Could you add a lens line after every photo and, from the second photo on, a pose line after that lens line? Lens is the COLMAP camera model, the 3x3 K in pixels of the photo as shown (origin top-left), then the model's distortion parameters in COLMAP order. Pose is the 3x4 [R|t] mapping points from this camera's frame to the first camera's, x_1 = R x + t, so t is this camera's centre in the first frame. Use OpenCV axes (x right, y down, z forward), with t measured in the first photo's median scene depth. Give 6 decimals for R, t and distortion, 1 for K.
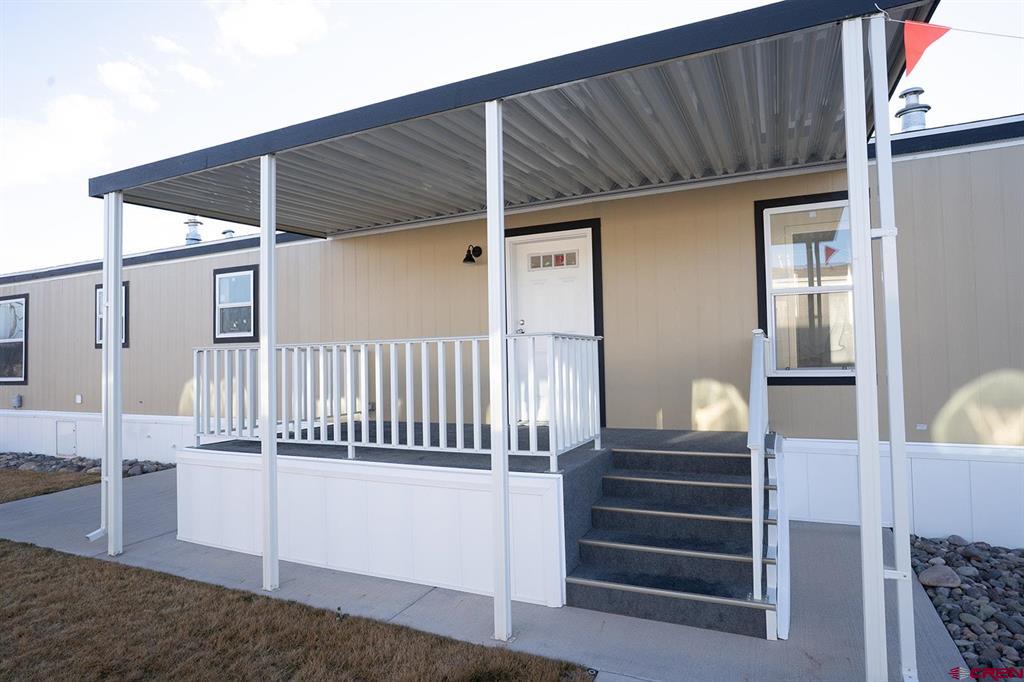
lens RADIAL K [[588.2, 0, 512.8], [0, 588.2, 335.4], [0, 0, 1]] dist [-0.130844, 0.135058]
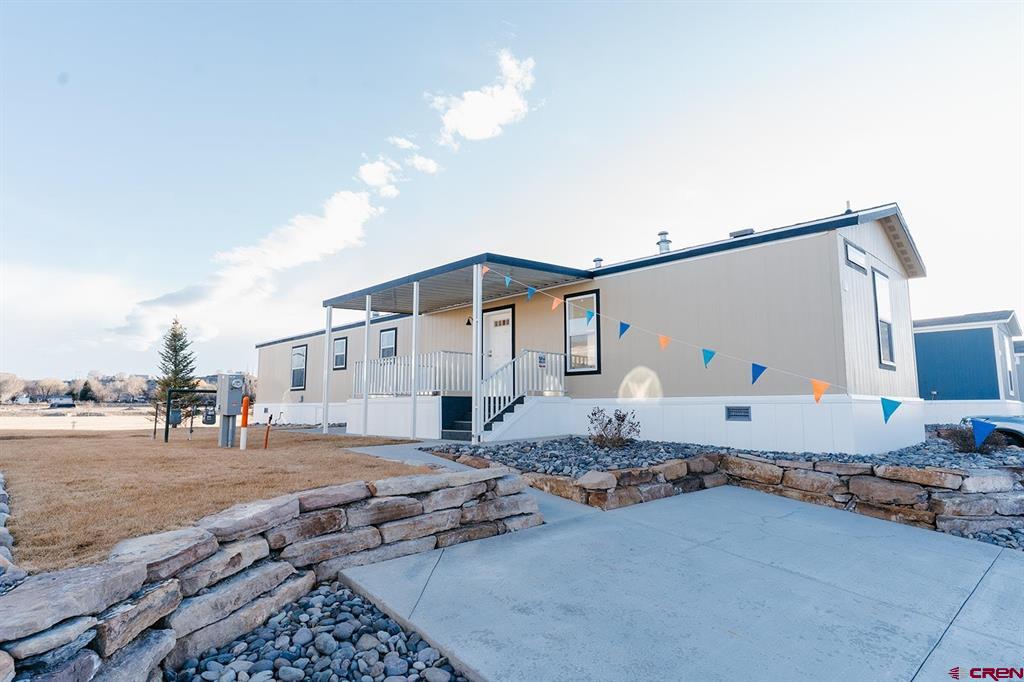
lens RADIAL K [[588.2, 0, 512.8], [0, 588.2, 335.4], [0, 0, 1]] dist [-0.130844, 0.135058]
pose [[0.934833, -0.024786, -0.354223, 0.906542], [-0.004944, 0.996556, -0.082781, 0.101991], [0.355054, 0.079137, 0.931490, -1.049692]]
